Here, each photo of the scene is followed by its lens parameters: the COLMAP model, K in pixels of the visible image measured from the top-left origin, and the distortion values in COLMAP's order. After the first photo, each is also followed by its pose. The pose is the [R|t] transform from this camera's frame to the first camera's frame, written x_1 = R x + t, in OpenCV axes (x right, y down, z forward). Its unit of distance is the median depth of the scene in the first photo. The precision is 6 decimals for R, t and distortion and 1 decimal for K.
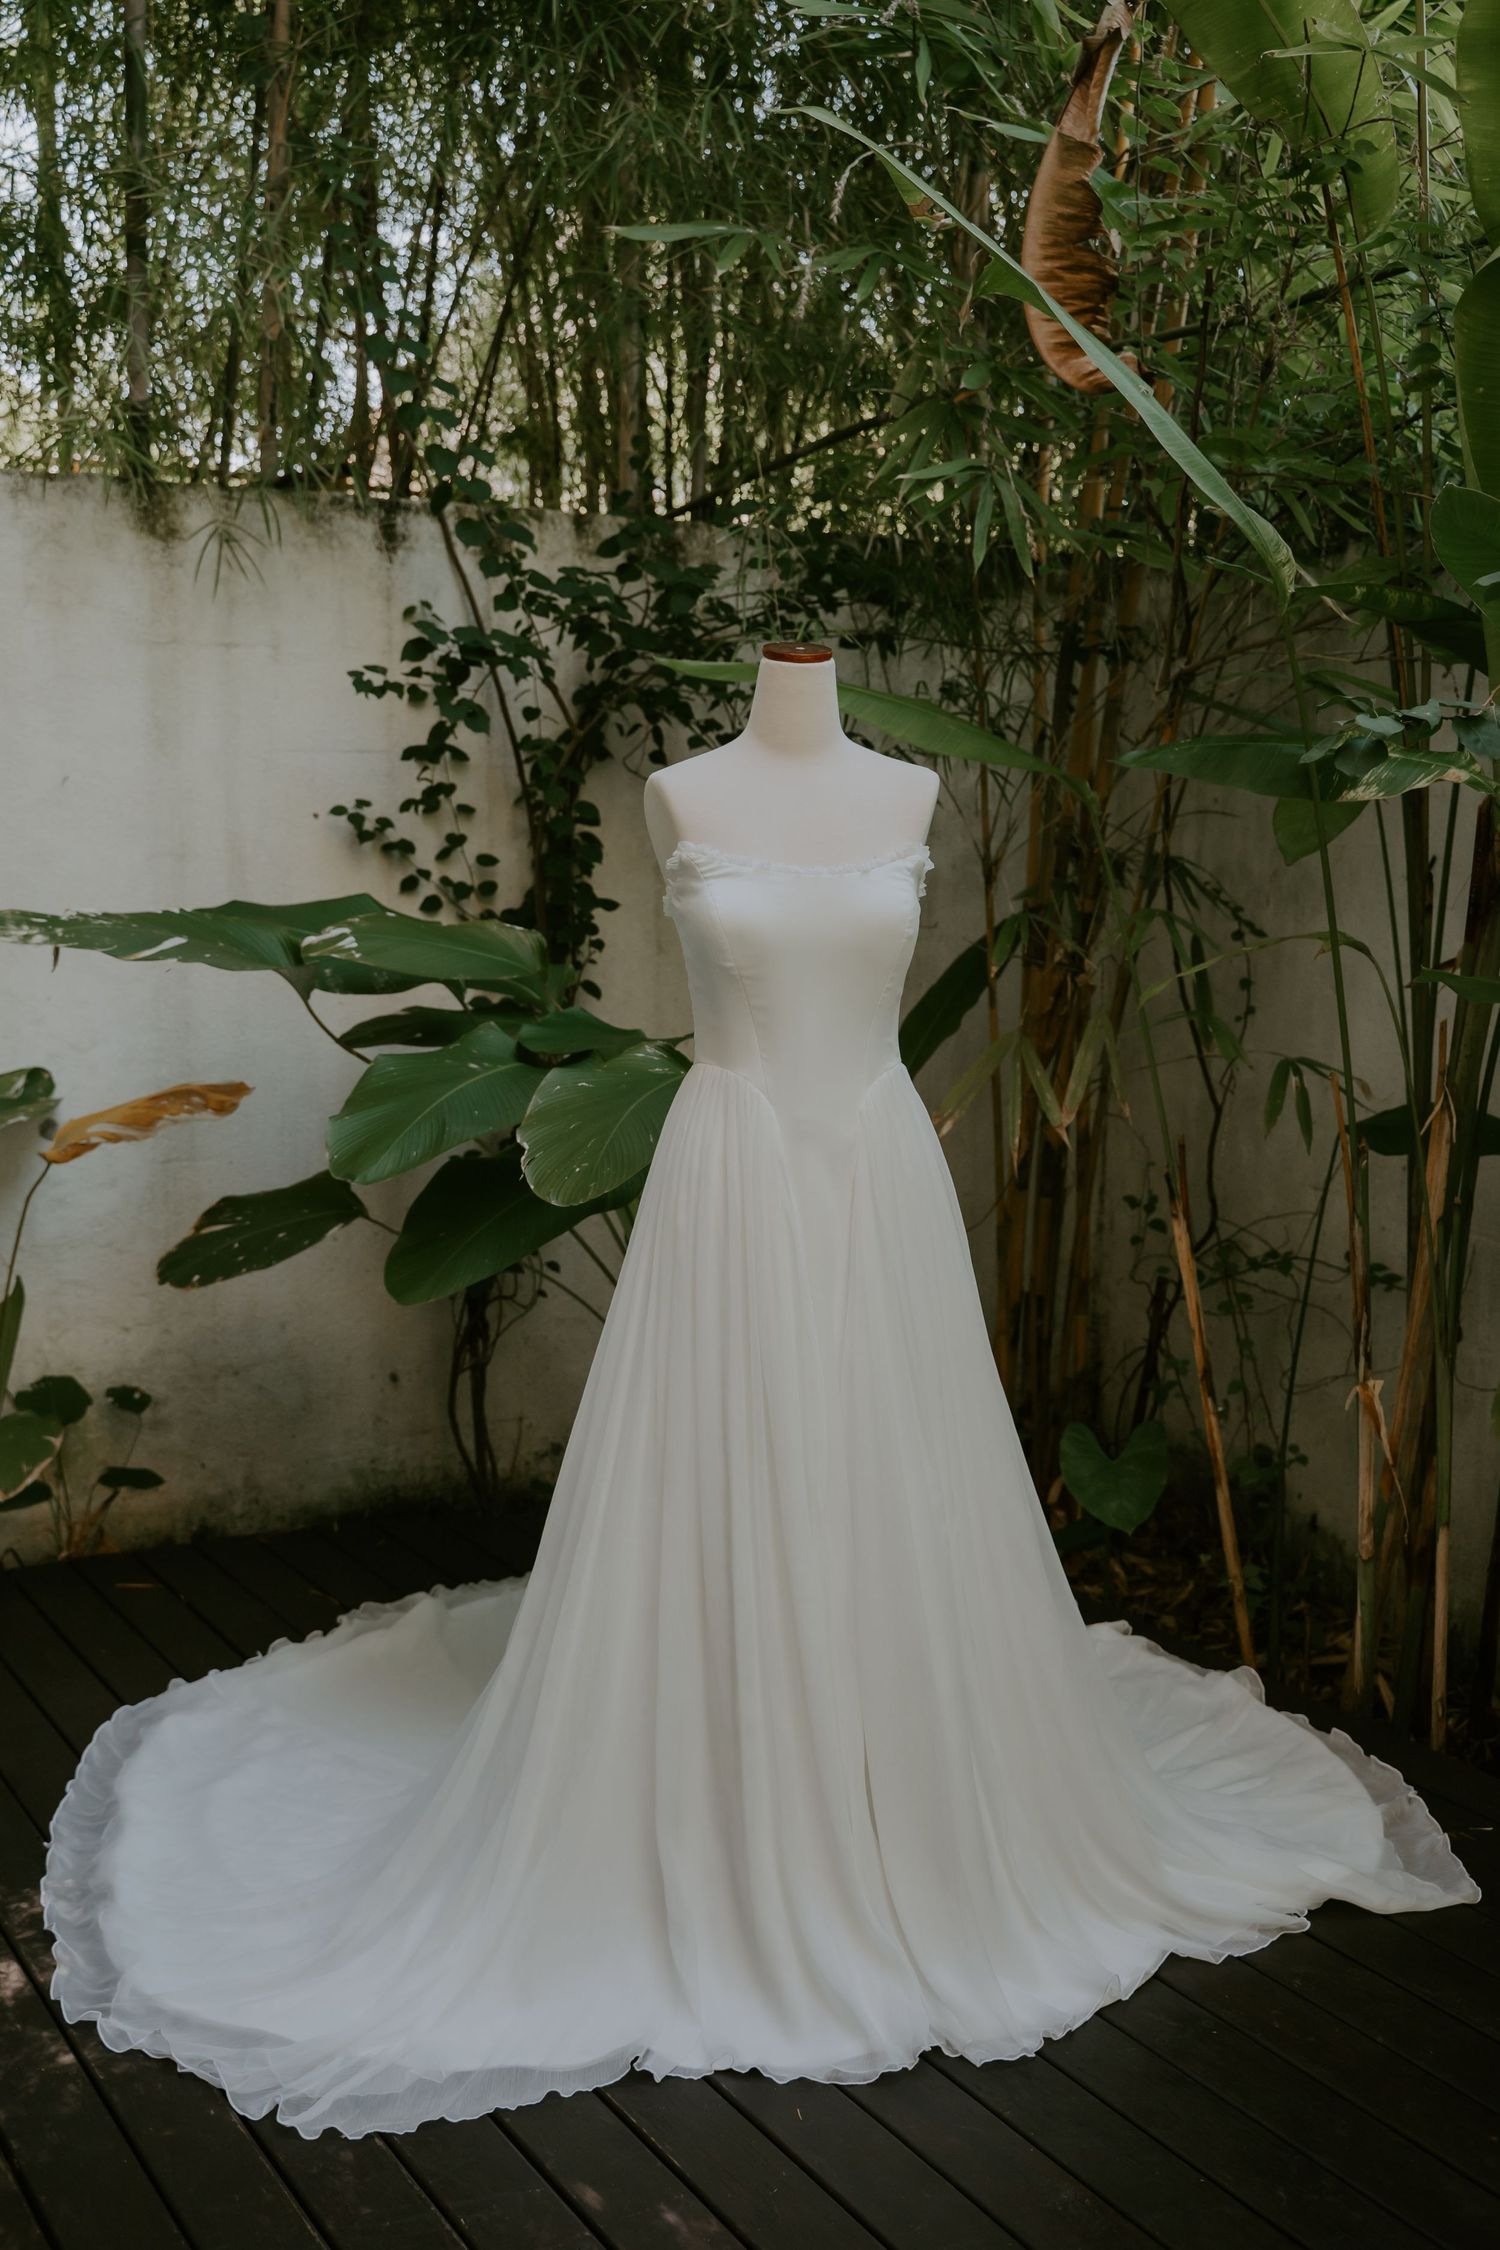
lens RADIAL K [[2256.4, 0, 745.1], [0, 2256.4, 1110.5], [0, 0, 1]] dist [-0.012324, -0.021922]
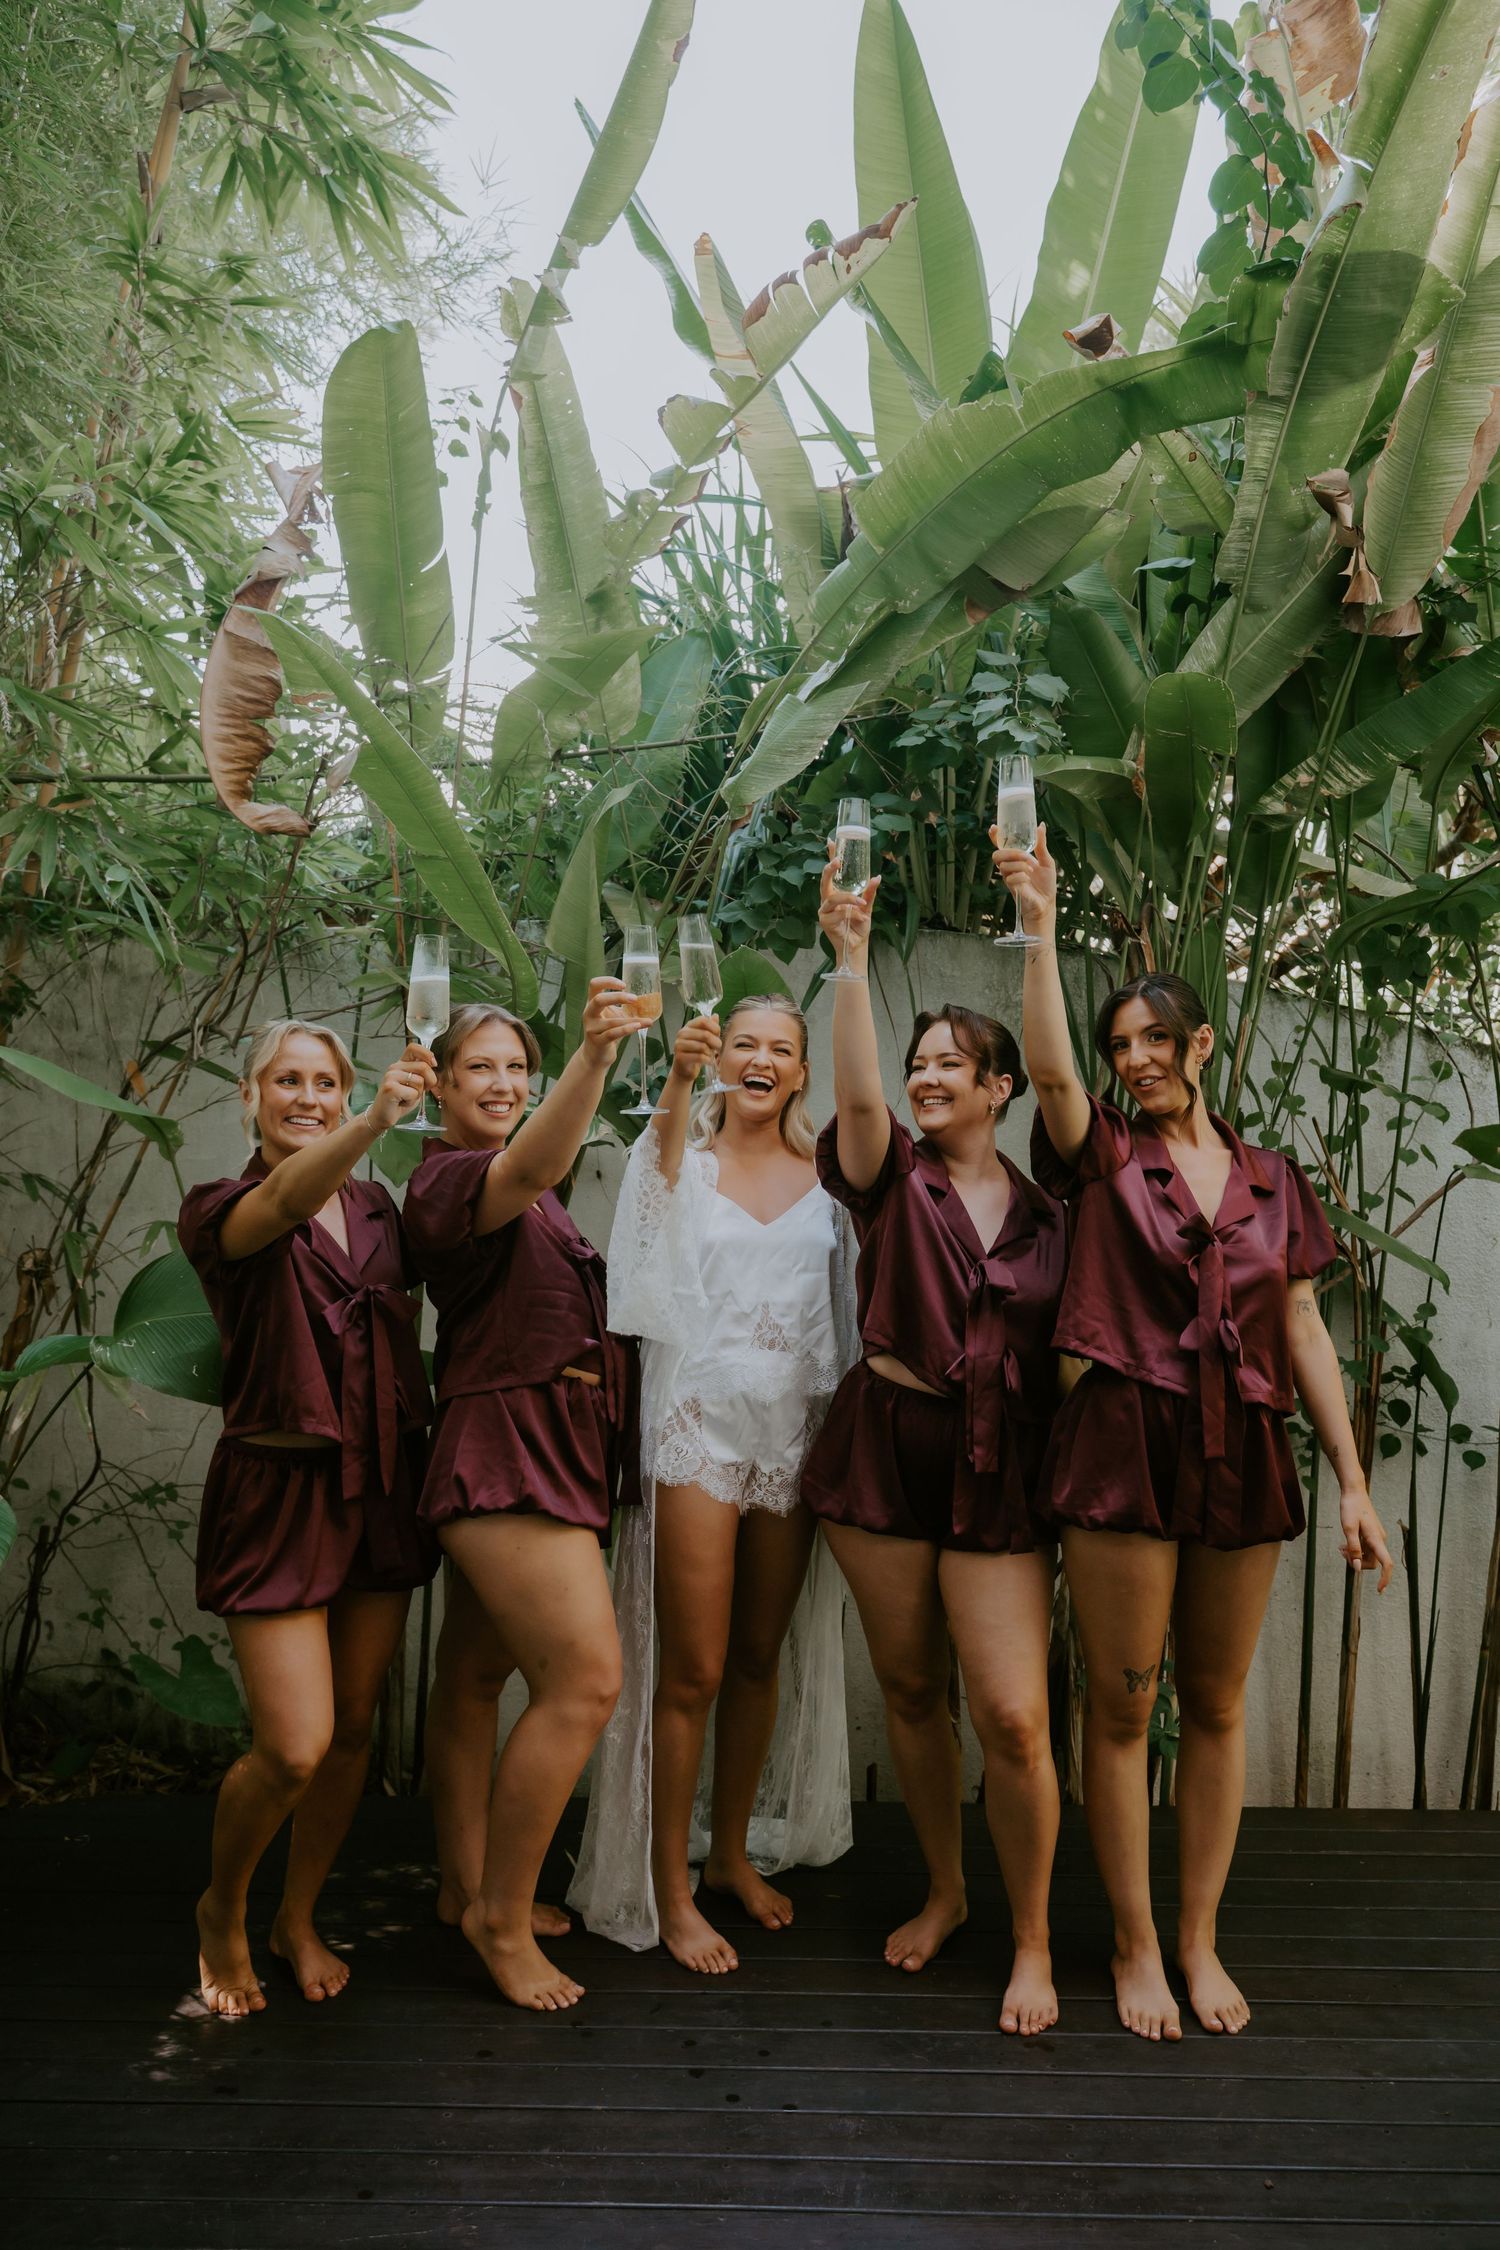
lens RADIAL K [[1774.0, 0, 757.5], [0, 1774.0, 1127.6], [0, 0, 1]] dist [-0.004884, -0.009012]
pose [[0.554739, -0.019047, 0.831806, -0.415568], [0.110654, 0.992546, -0.051068, -0.049428], [-0.824633, 0.120372, 0.552712, 0.165436]]
